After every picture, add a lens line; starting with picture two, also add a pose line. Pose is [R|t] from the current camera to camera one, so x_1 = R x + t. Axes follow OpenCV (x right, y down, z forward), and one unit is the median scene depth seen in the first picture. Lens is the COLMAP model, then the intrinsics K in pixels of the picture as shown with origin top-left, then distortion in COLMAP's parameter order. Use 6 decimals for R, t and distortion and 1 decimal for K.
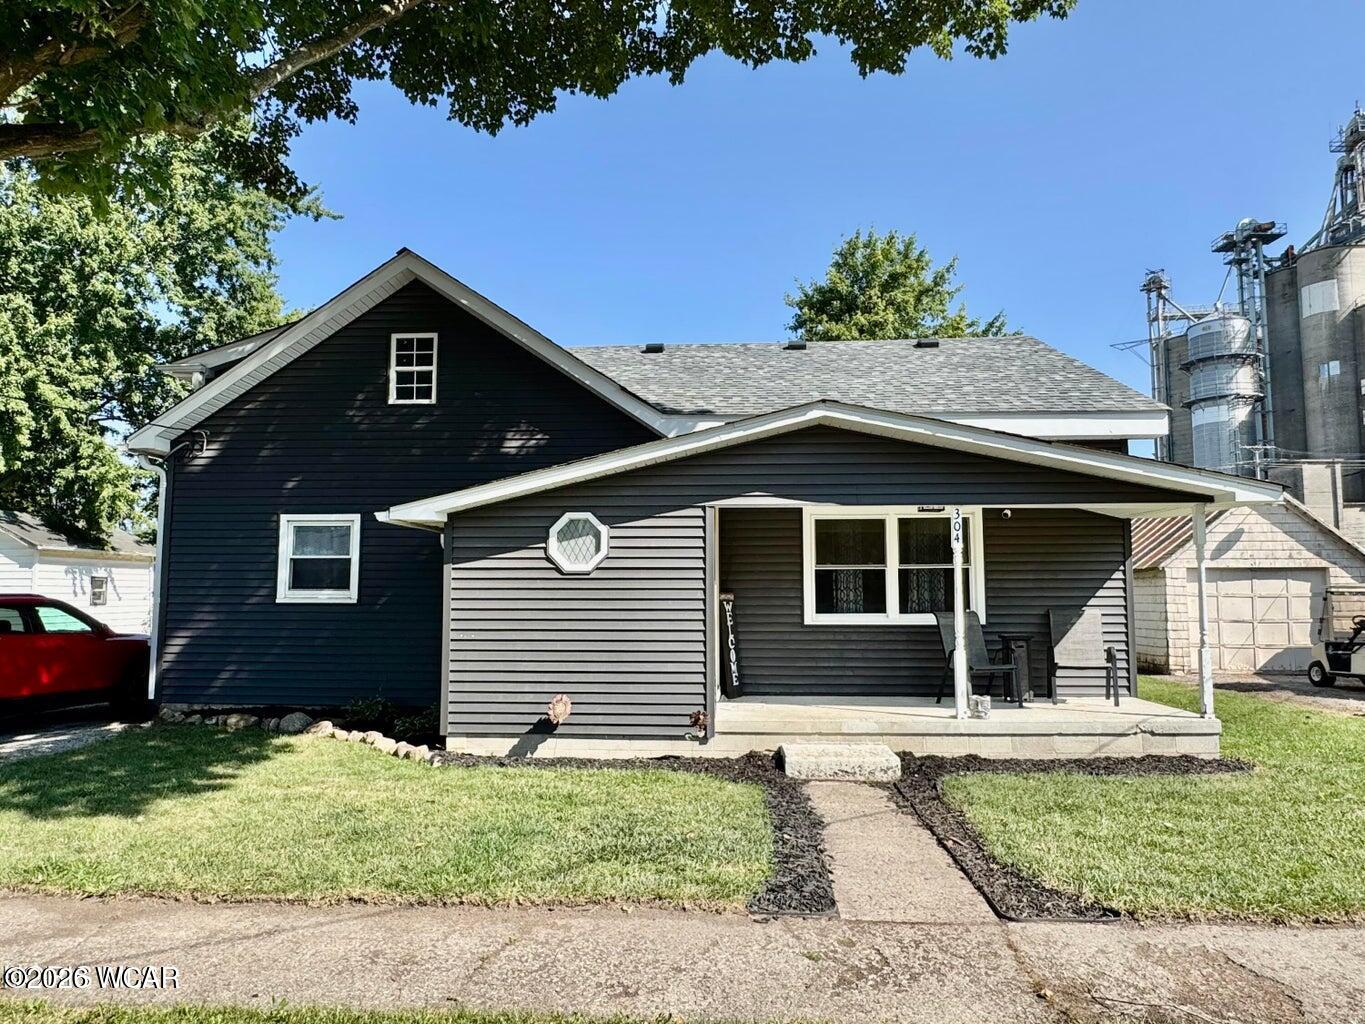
lens RADIAL K [[874.2, 0, 677.3], [0, 874.2, 507.7], [0, 0, 1]] dist [-0.007327, 0.004528]
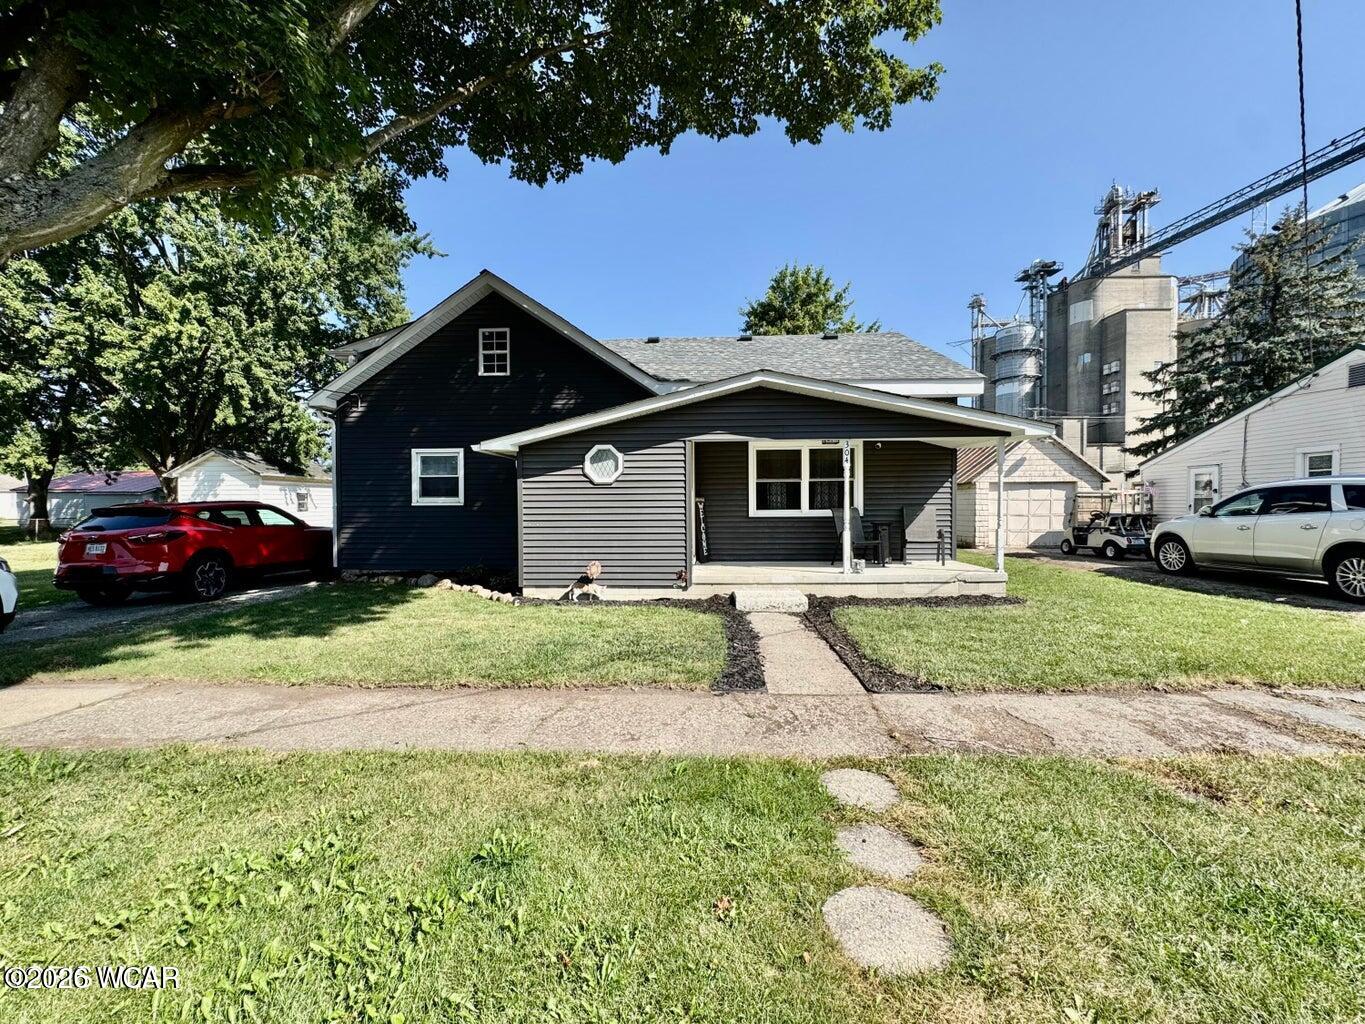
lens RADIAL K [[547.1, 0, 680.0], [0, 547.1, 506.6], [0, 0, 1]] dist [-0.005657, 0.000944]
pose [[0.999861, -0.006085, 0.015513, 0.005988], [0.004459, 0.994692, 0.102798, 0.013897], [-0.016056, -0.102715, 0.994581, 0.021468]]
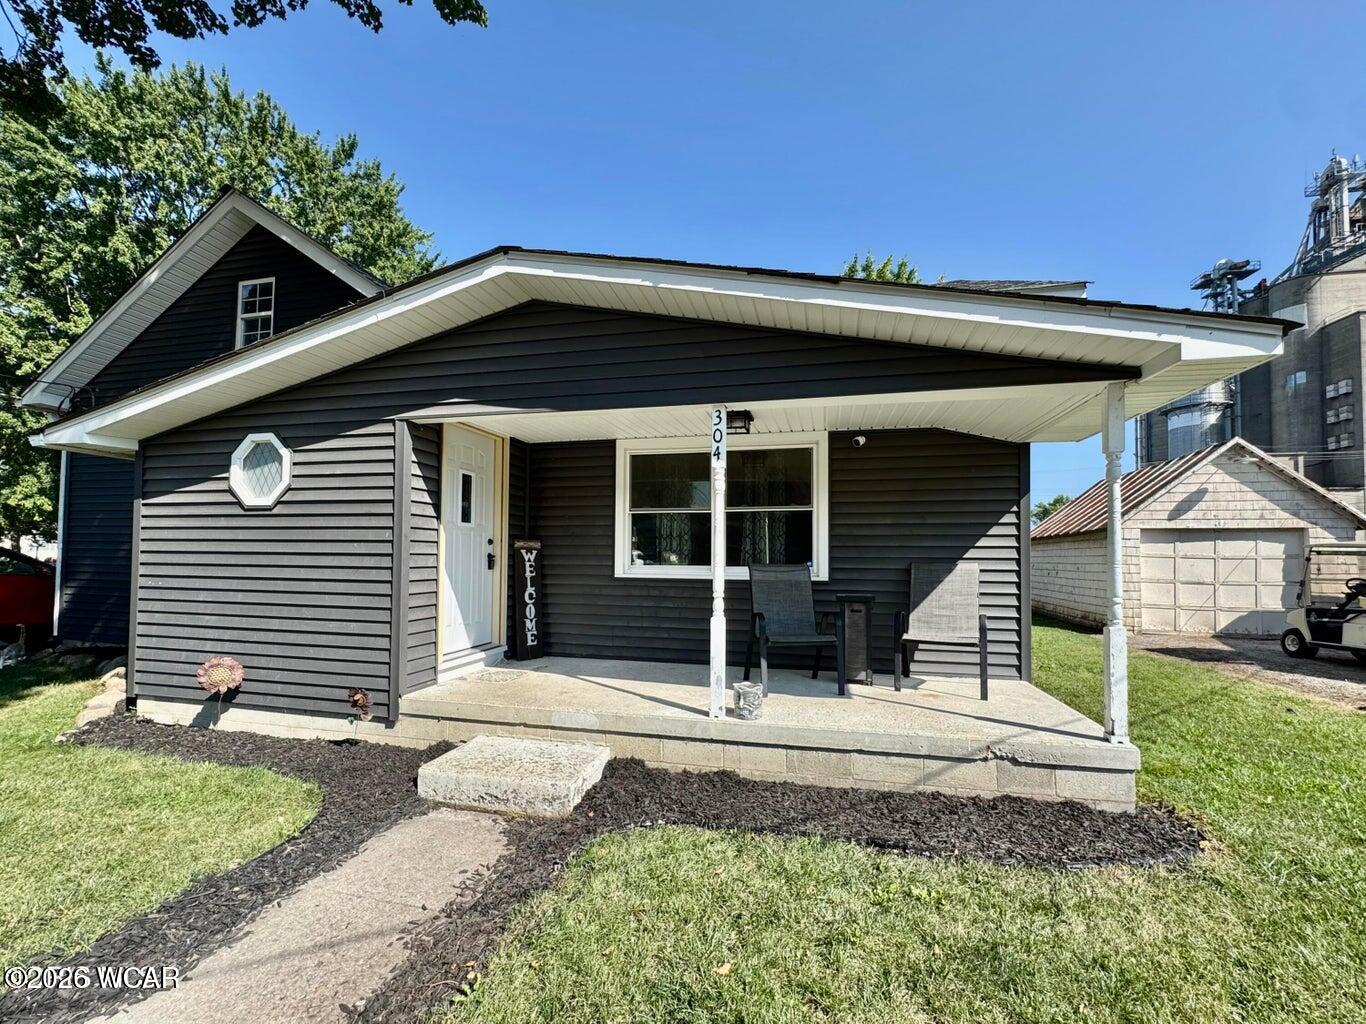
lens RADIAL K [[547.5, 0, 706.9], [0, 547.5, 533.9], [0, 0, 1]] dist [-0.005657, 0.000944]
pose [[0.985399, 0.002605, -0.170241, 0.346066], [0.006290, 0.998644, 0.051687, 0.067894], [0.170144, -0.052003, 0.984046, 0.518103]]
